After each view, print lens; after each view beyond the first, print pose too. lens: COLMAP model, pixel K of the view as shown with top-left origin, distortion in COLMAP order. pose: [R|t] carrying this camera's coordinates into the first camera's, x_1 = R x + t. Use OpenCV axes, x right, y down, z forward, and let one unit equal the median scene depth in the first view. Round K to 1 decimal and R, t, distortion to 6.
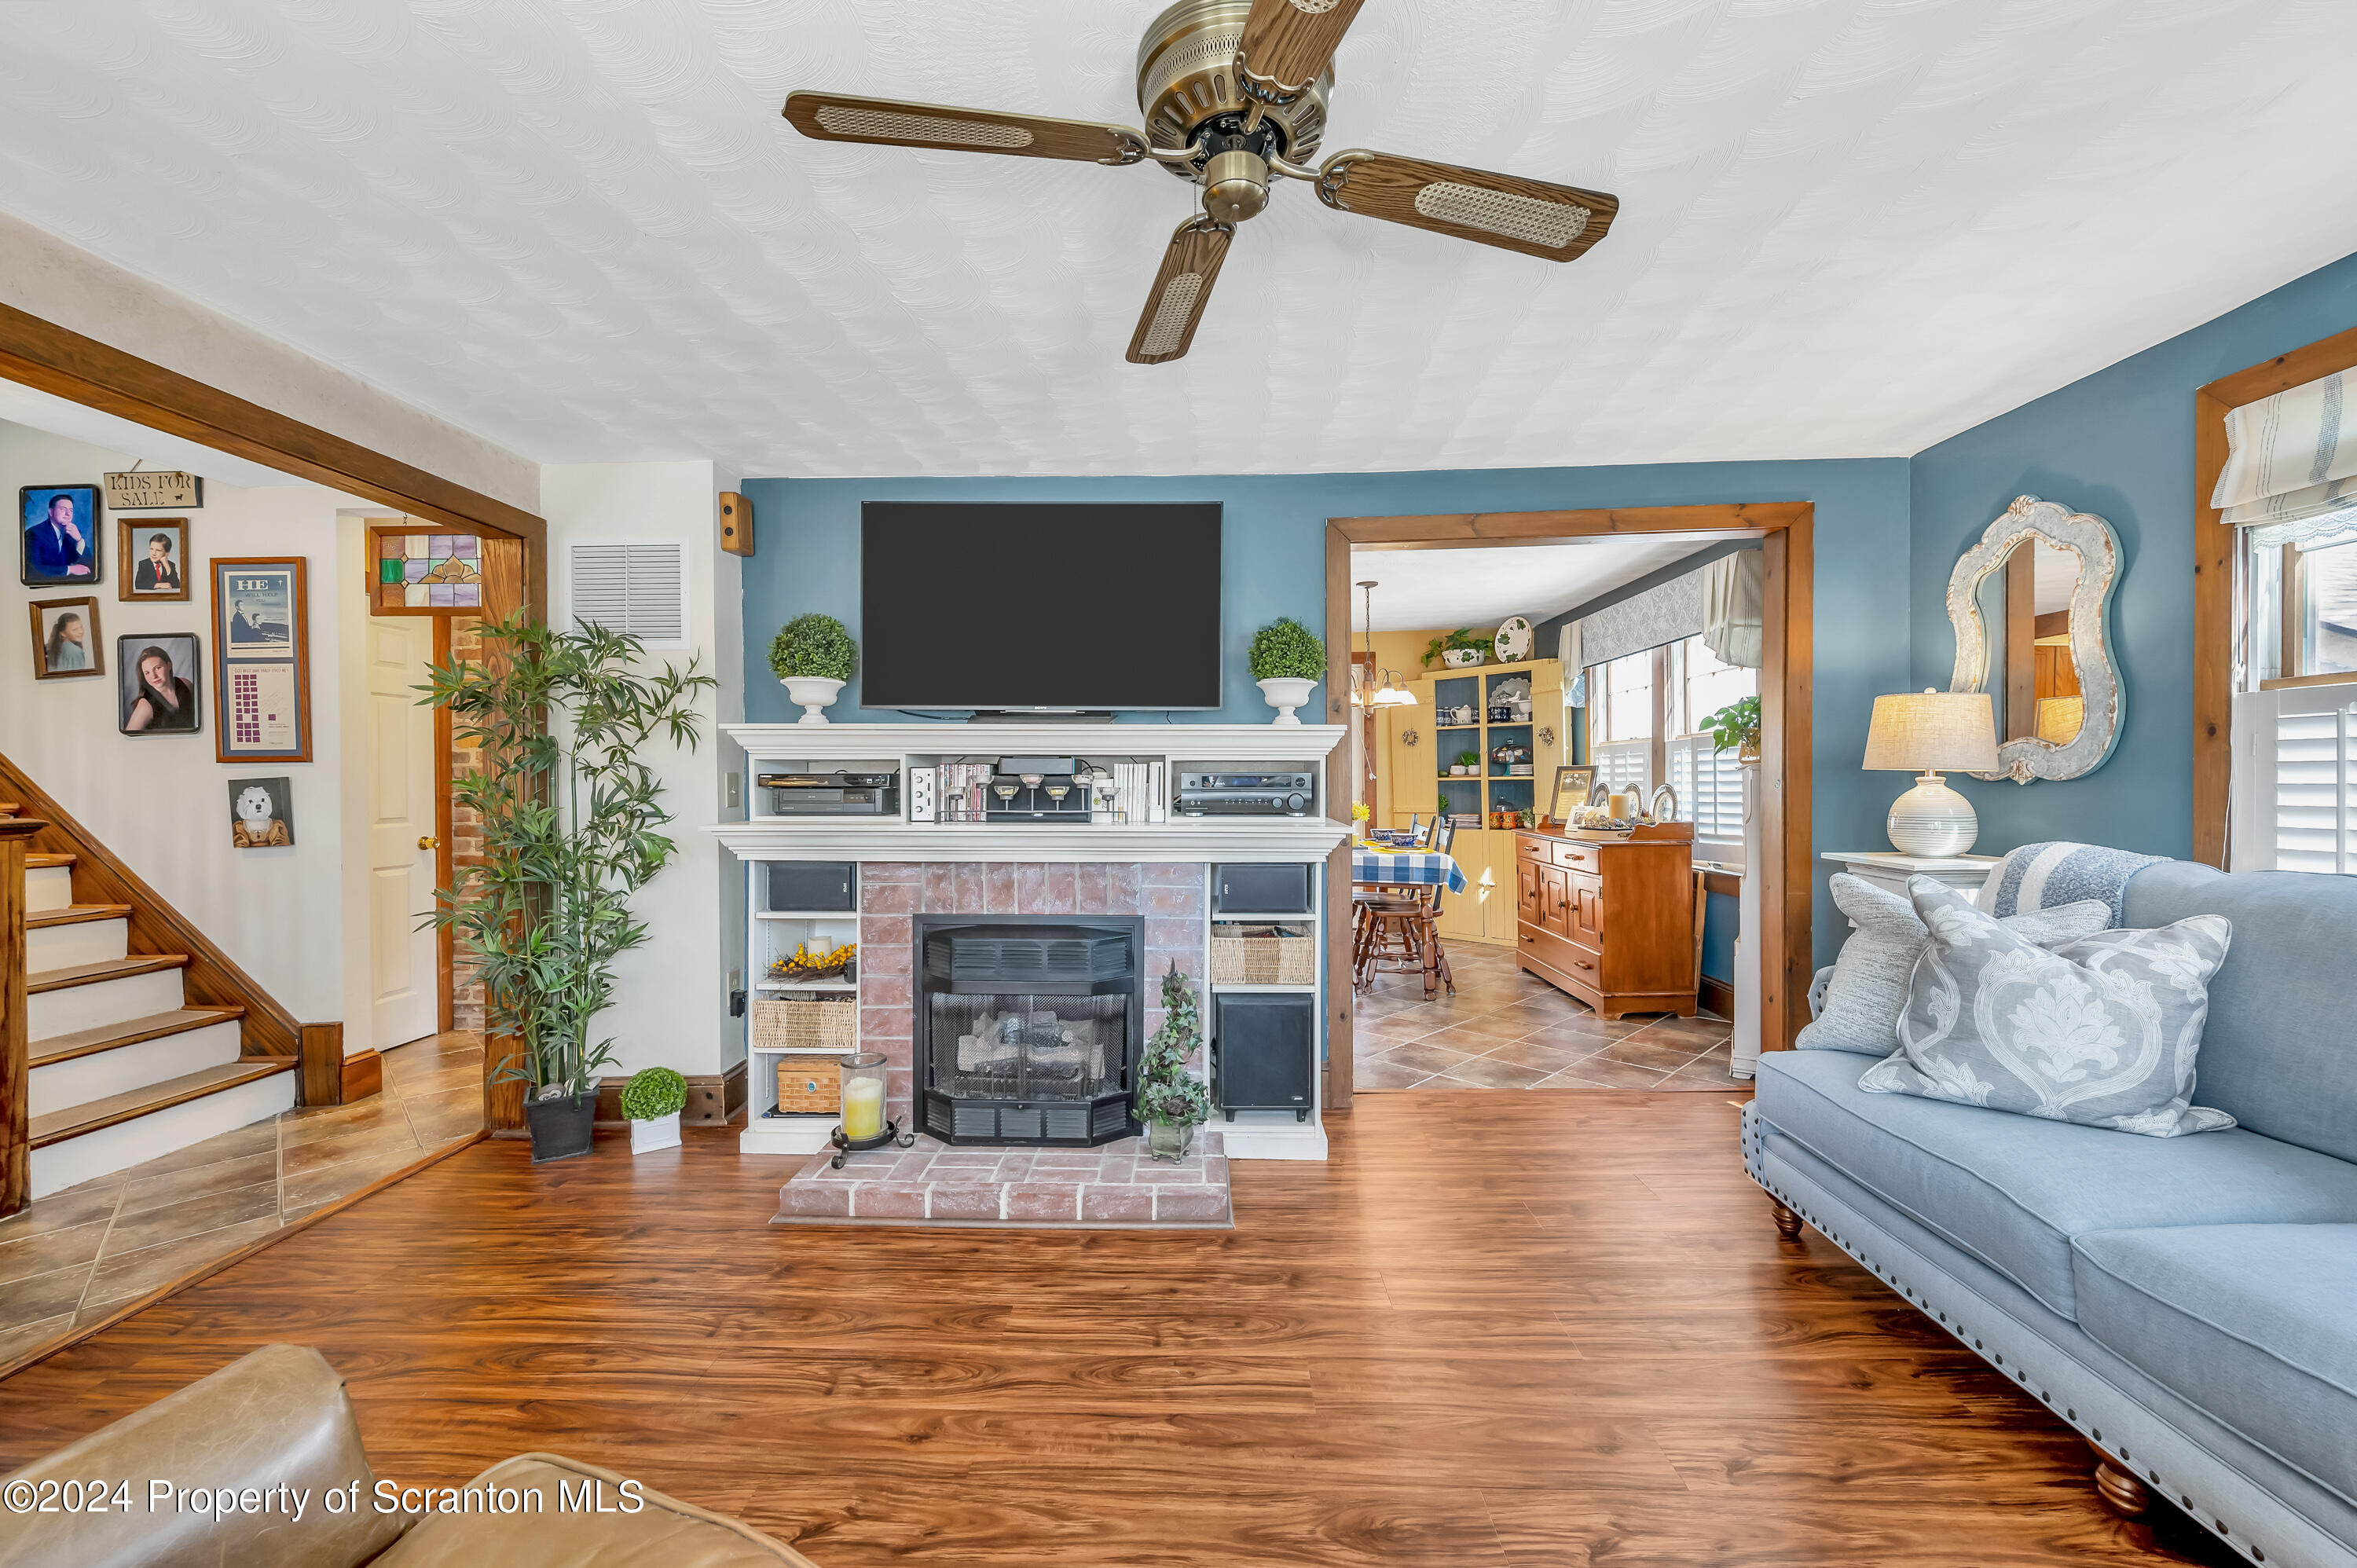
lens RADIAL K [[934.9, 0, 1181.8], [0, 934.9, 771.1], [0, 0, 1]] dist [-0.001617, -0.000257]
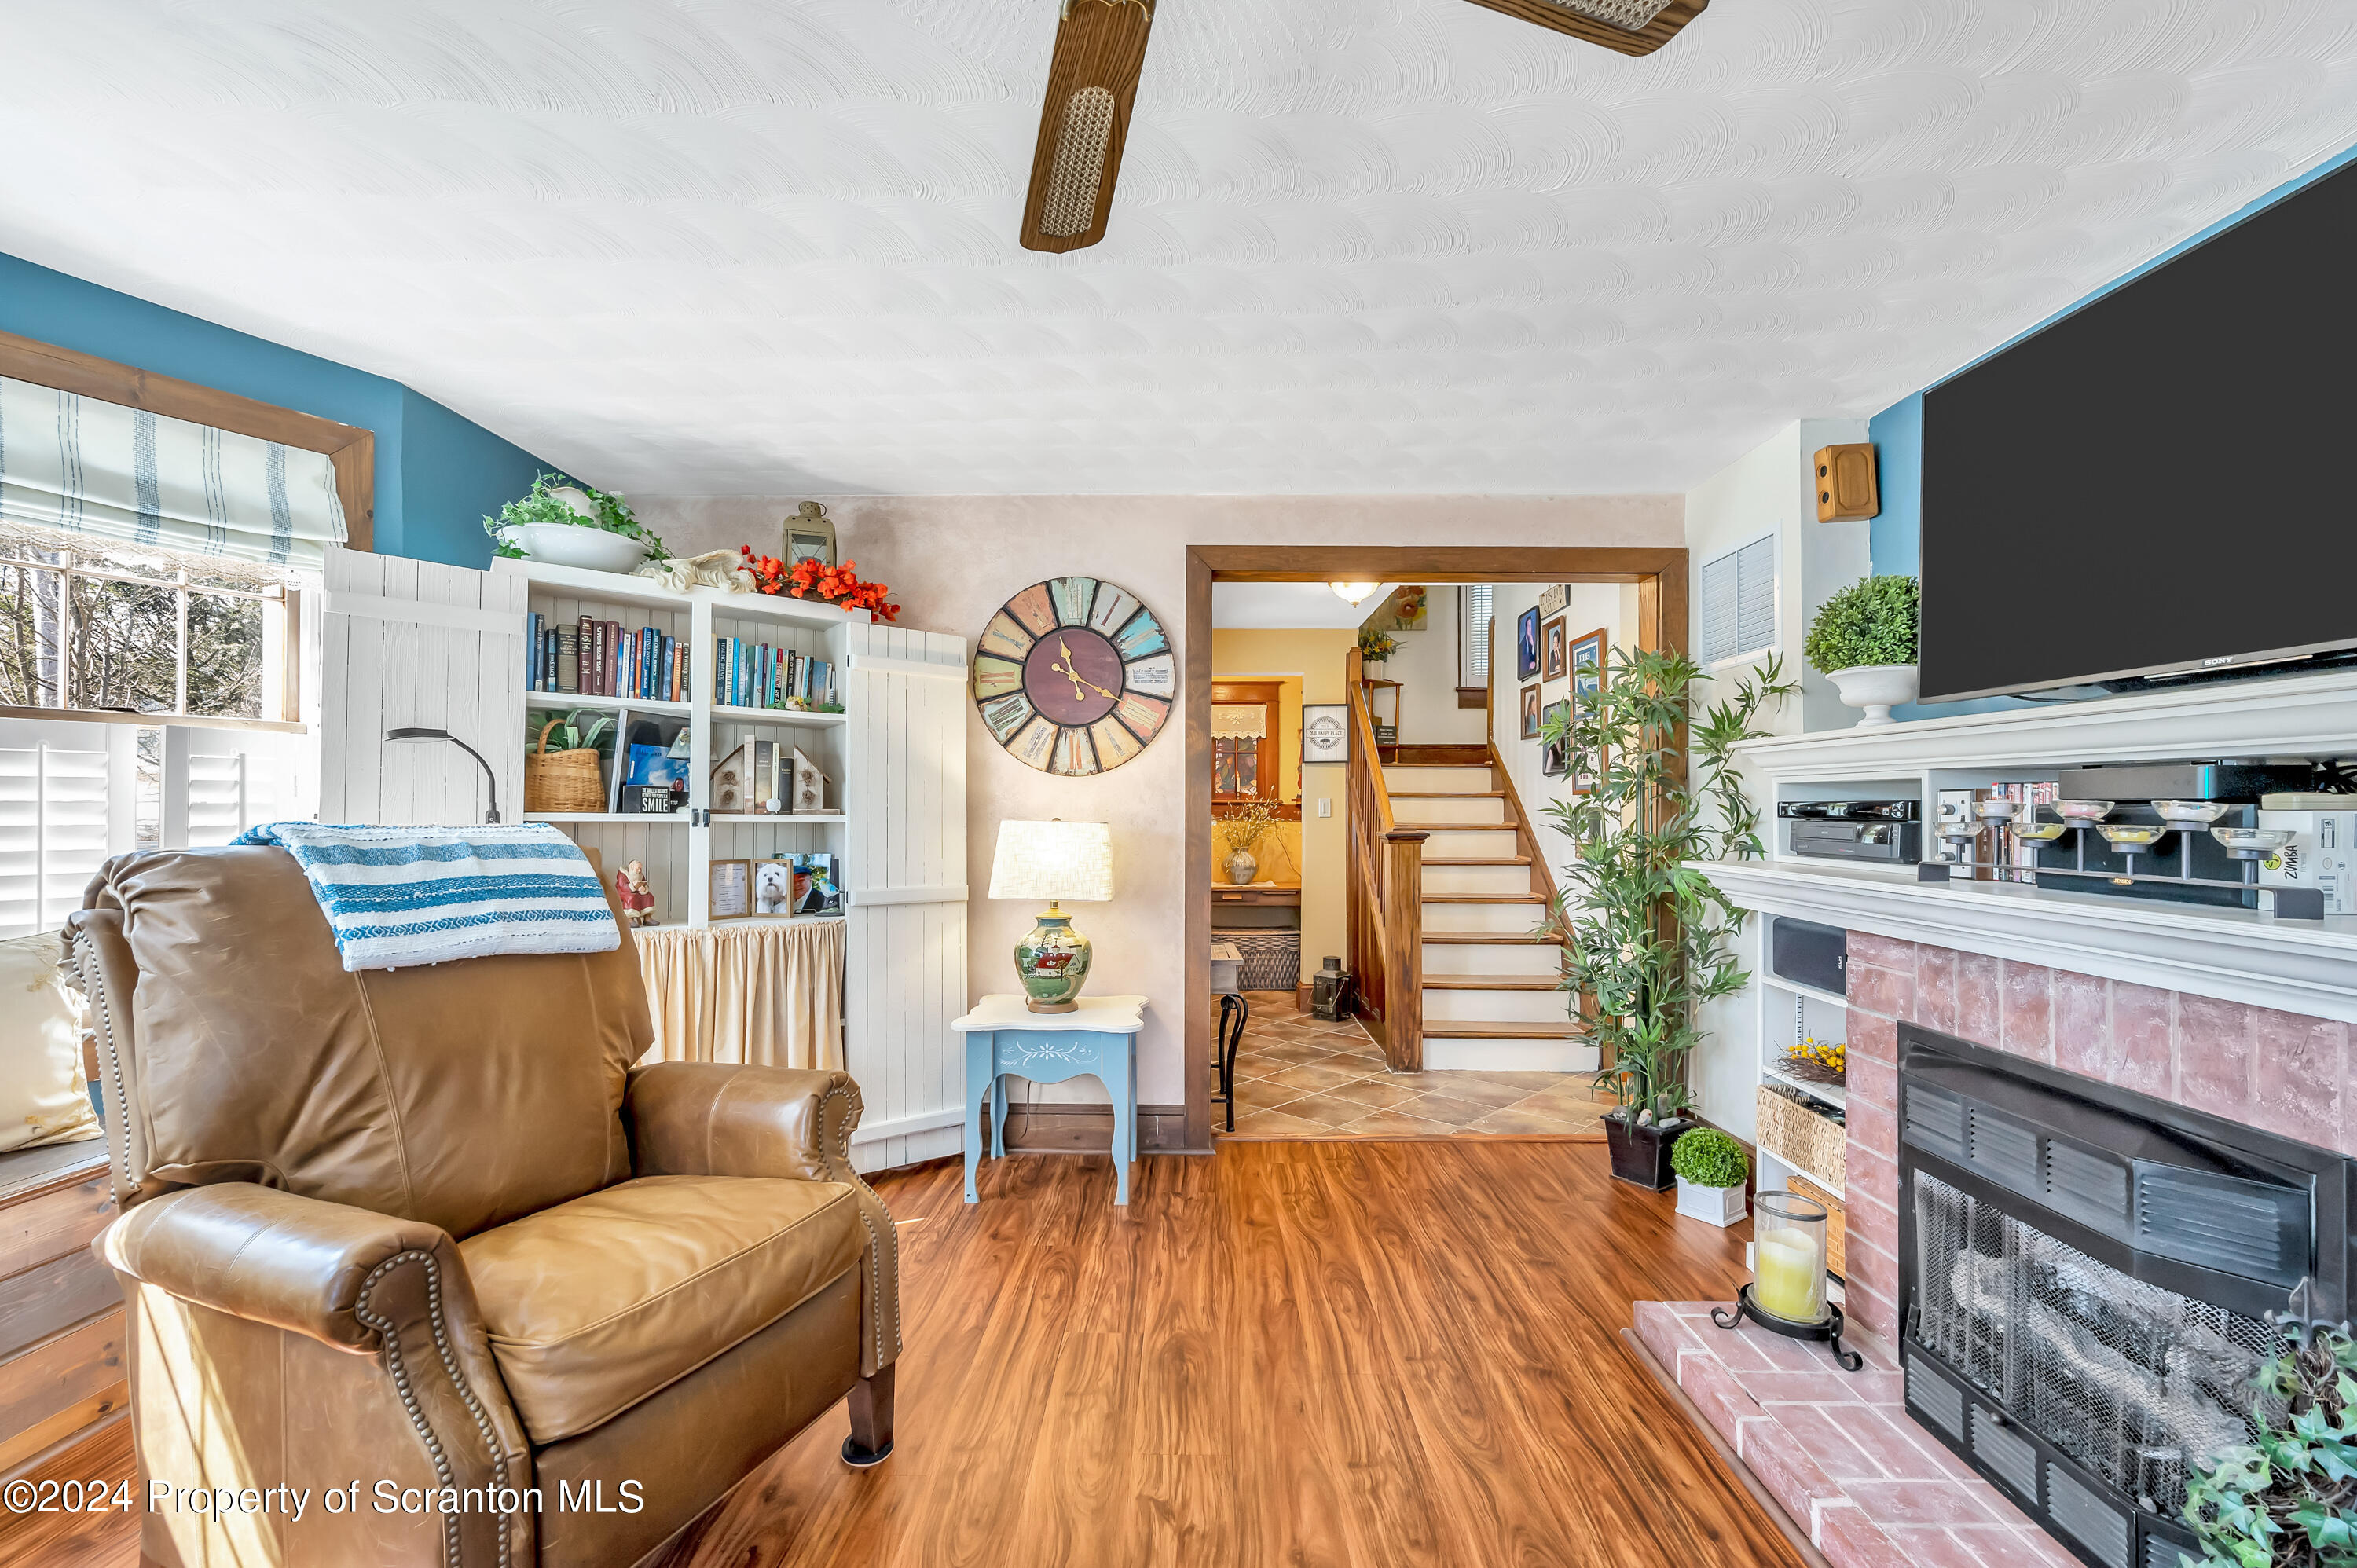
lens RADIAL K [[934.9, 0, 1183.4], [0, 934.9, 800.2], [0, 0, 1]] dist [-0.001617, -0.000257]
pose [[0.020481, -0.006551, -0.999769, 0.287033], [0.006809, 0.999956, -0.006413, 0.002931], [0.999767, -0.006676, 0.020525, 0.421204]]
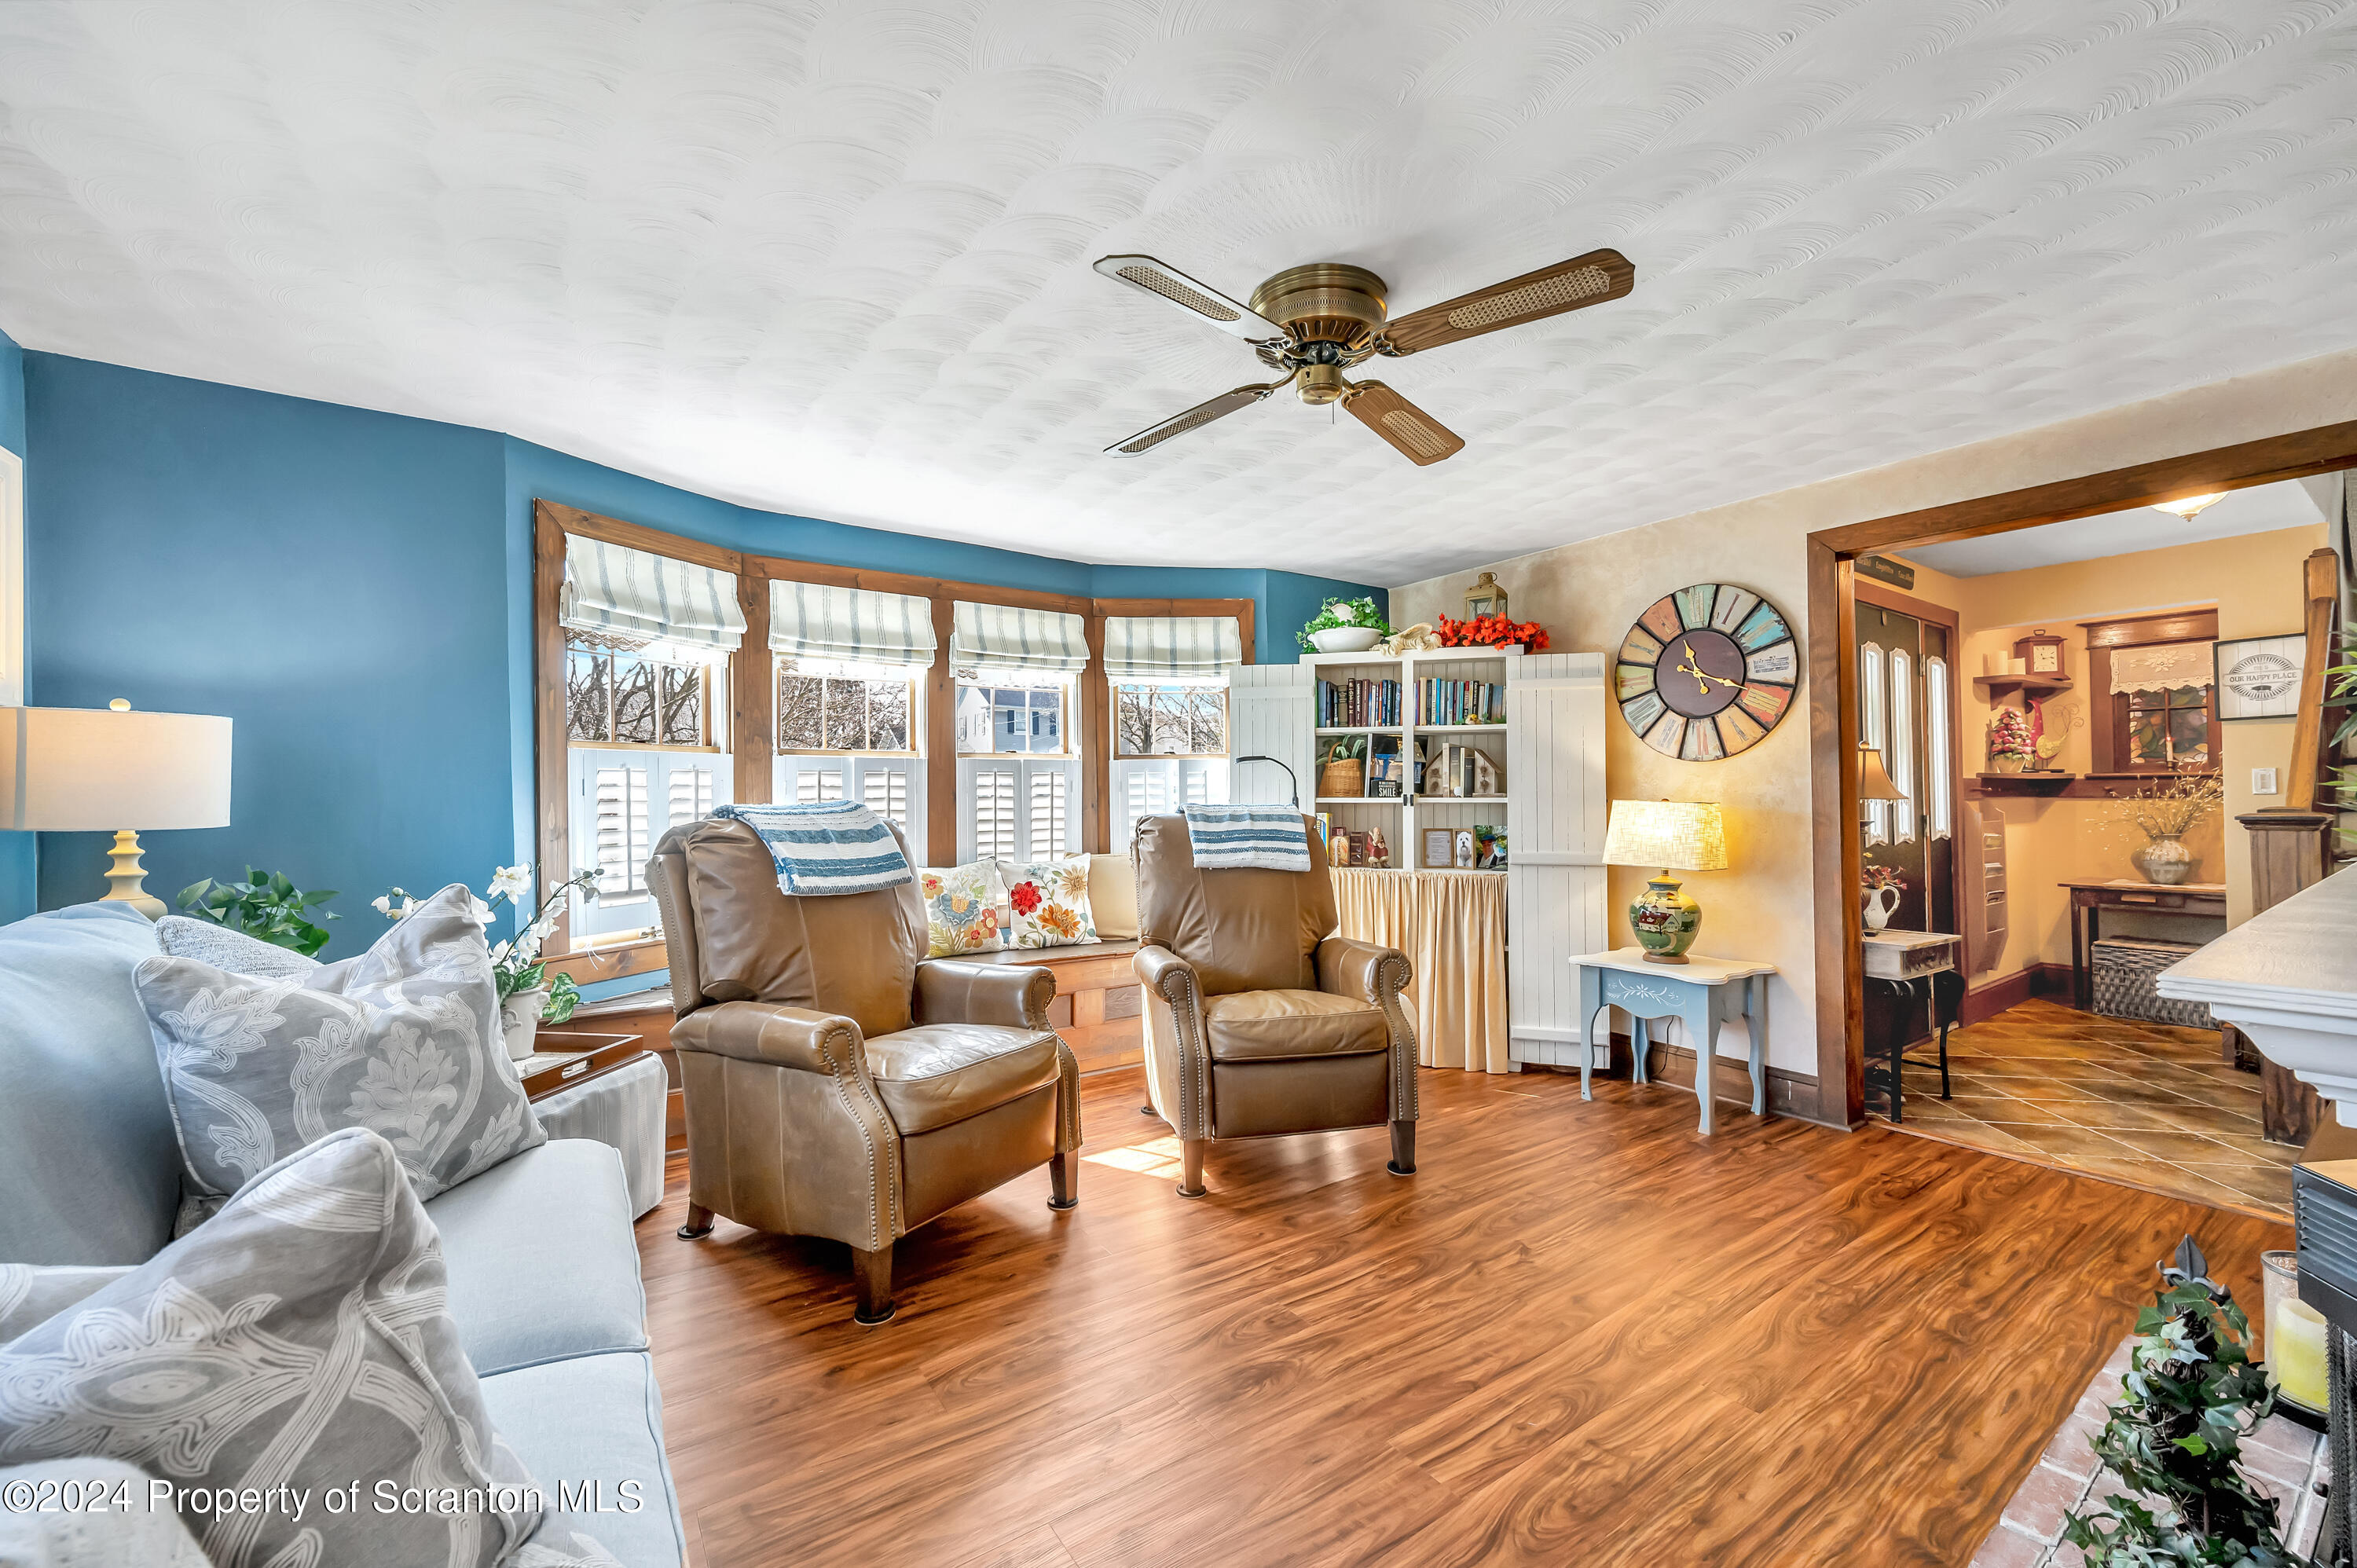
lens RADIAL K [[934.9, 0, 1184.5], [0, 934.9, 778.0], [0, 0, 1]] dist [-0.001617, -0.000257]
pose [[-0.807121, 0.001719, -0.590383, 0.447532], [0.020029, 0.999500, -0.024471, 0.005038], [0.590046, -0.031576, -0.806752, 0.845906]]
